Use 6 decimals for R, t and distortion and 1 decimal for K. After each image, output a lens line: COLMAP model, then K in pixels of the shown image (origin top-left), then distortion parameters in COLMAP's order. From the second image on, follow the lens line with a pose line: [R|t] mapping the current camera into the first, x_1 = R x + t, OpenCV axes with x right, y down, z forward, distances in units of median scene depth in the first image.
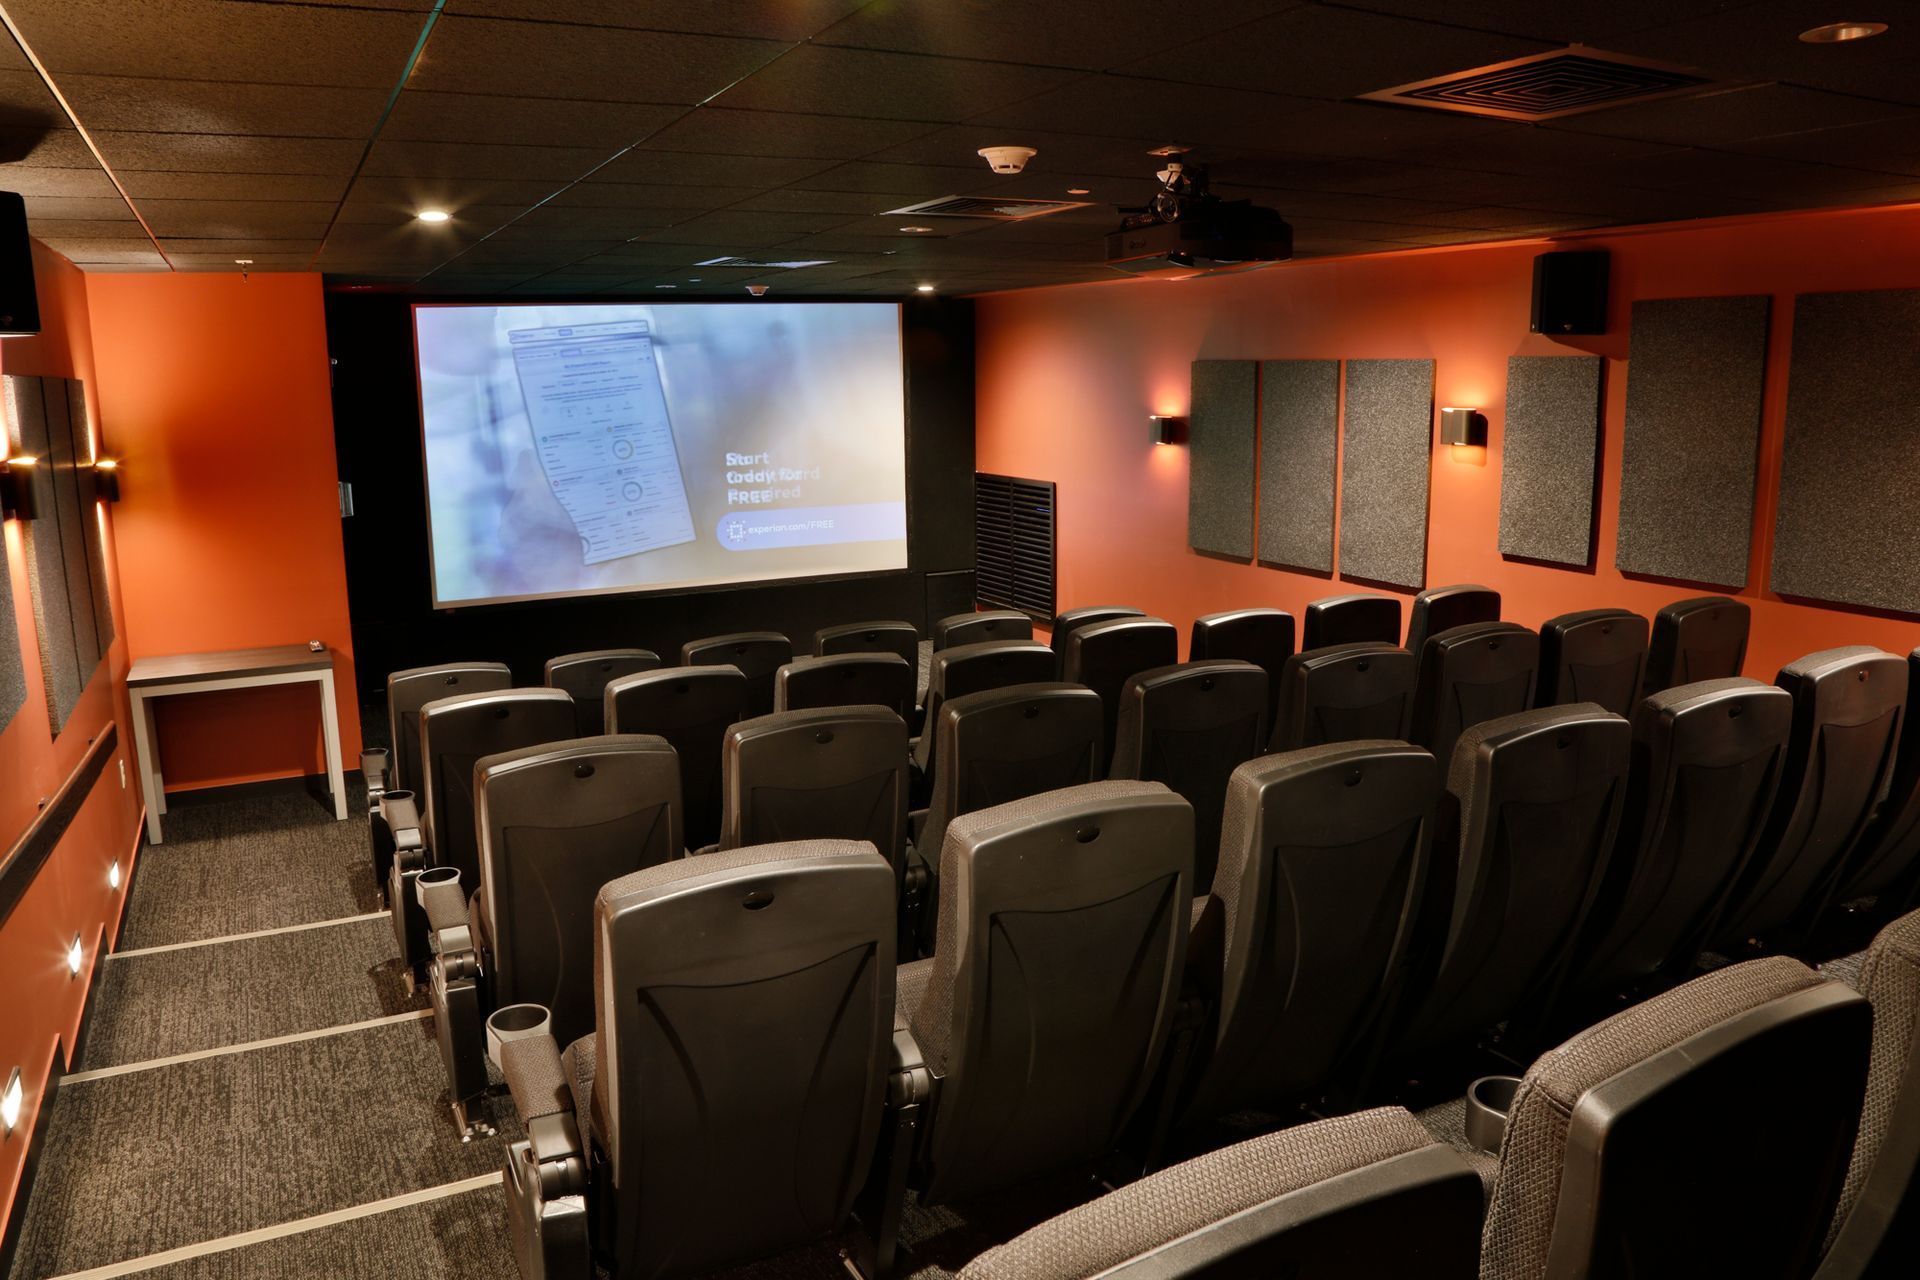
lens RADIAL K [[1314.4, 0, 960.0], [0, 1314.4, 640.0], [0, 0, 1]] dist [-0.091075, 0.001218]
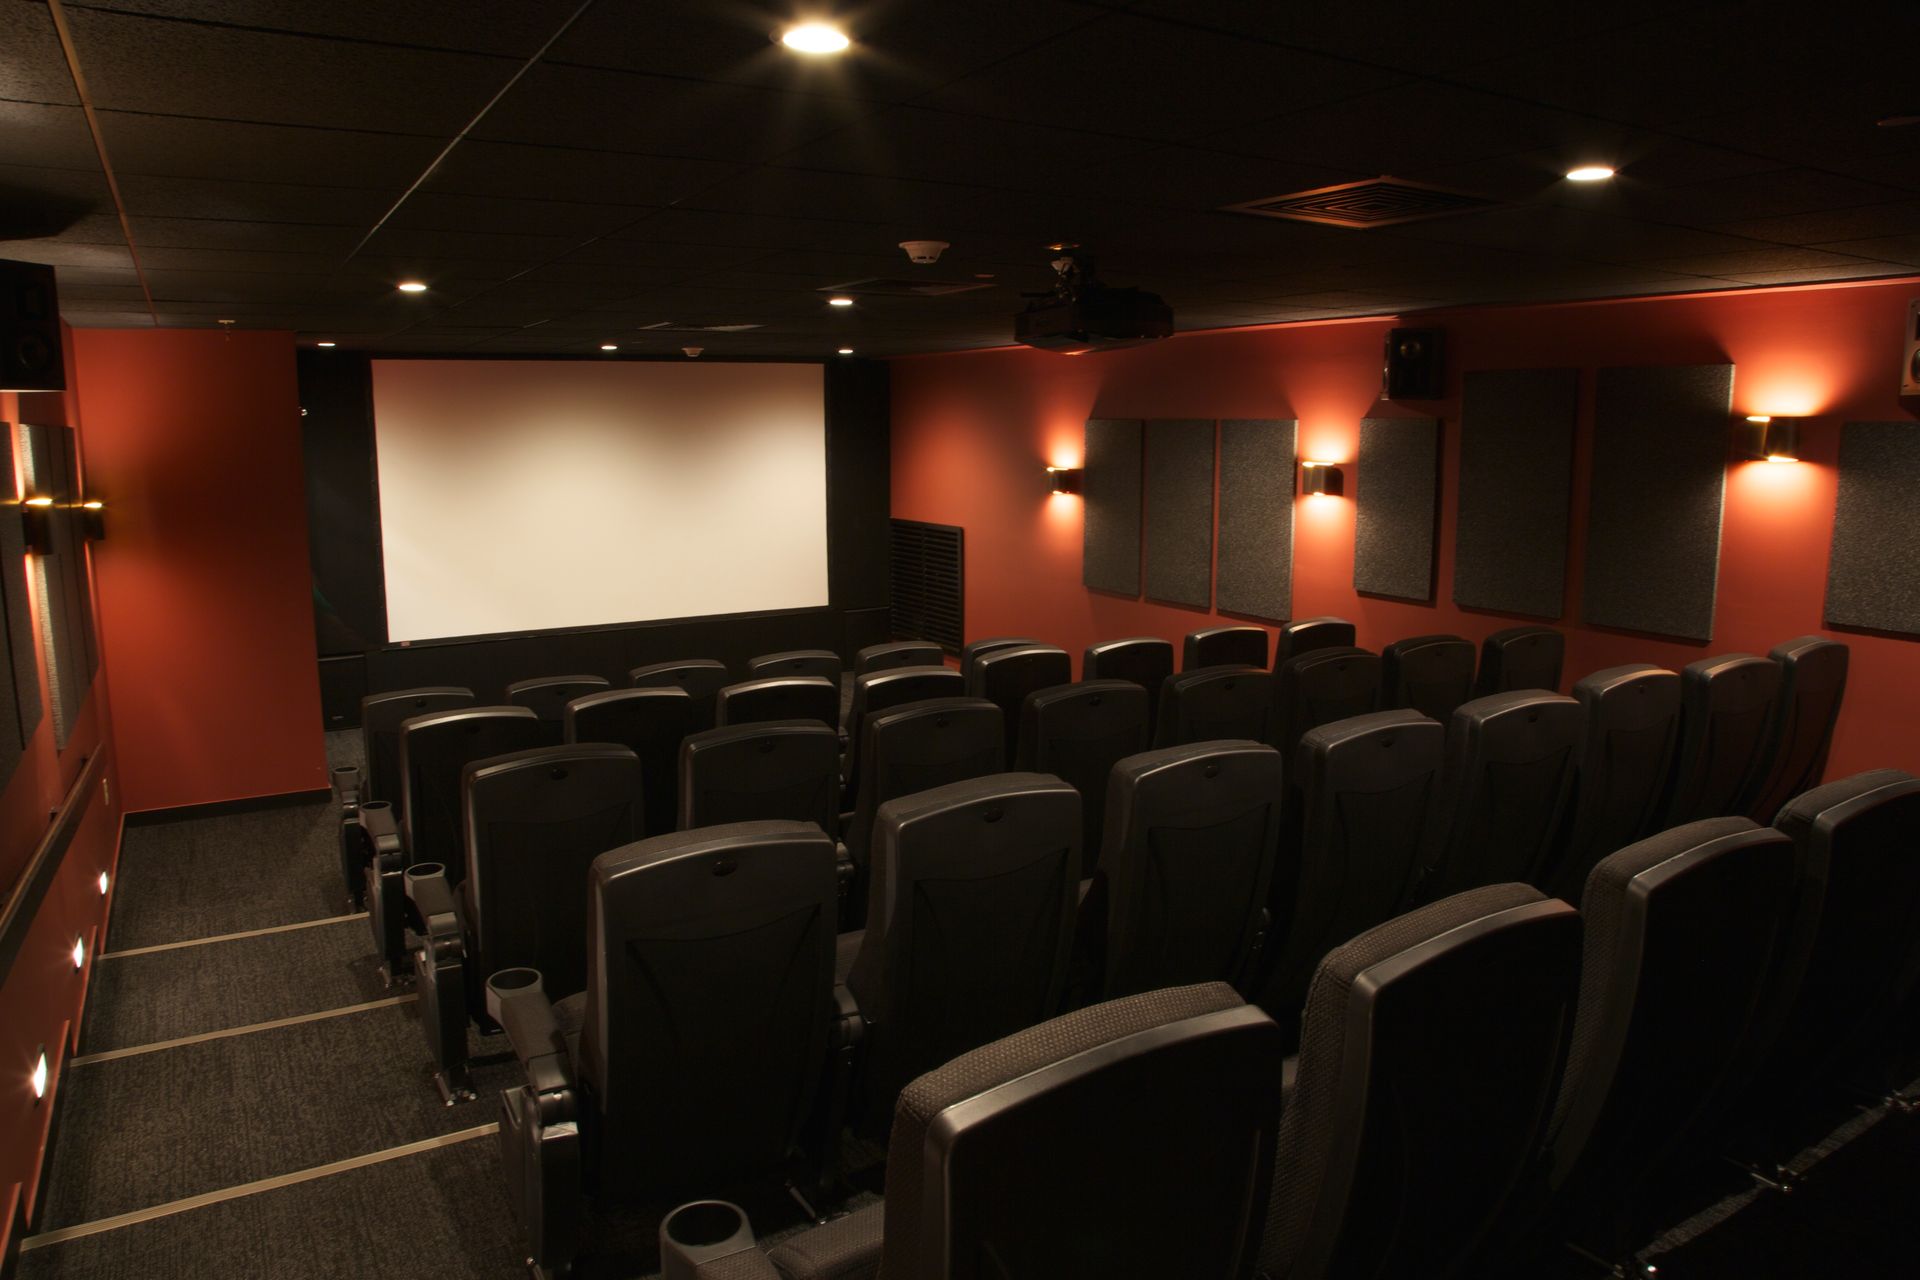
lens RADIAL K [[1314.4, 0, 960.0], [0, 1314.4, 640.0], [0, 0, 1]] dist [-0.091075, 0.001218]
pose [[0.997443, -0.001404, 0.071452, -0.016177], [0.003816, 0.999427, -0.033633, 0.020132], [-0.071364, 0.033820, 0.996877, -0.167361]]
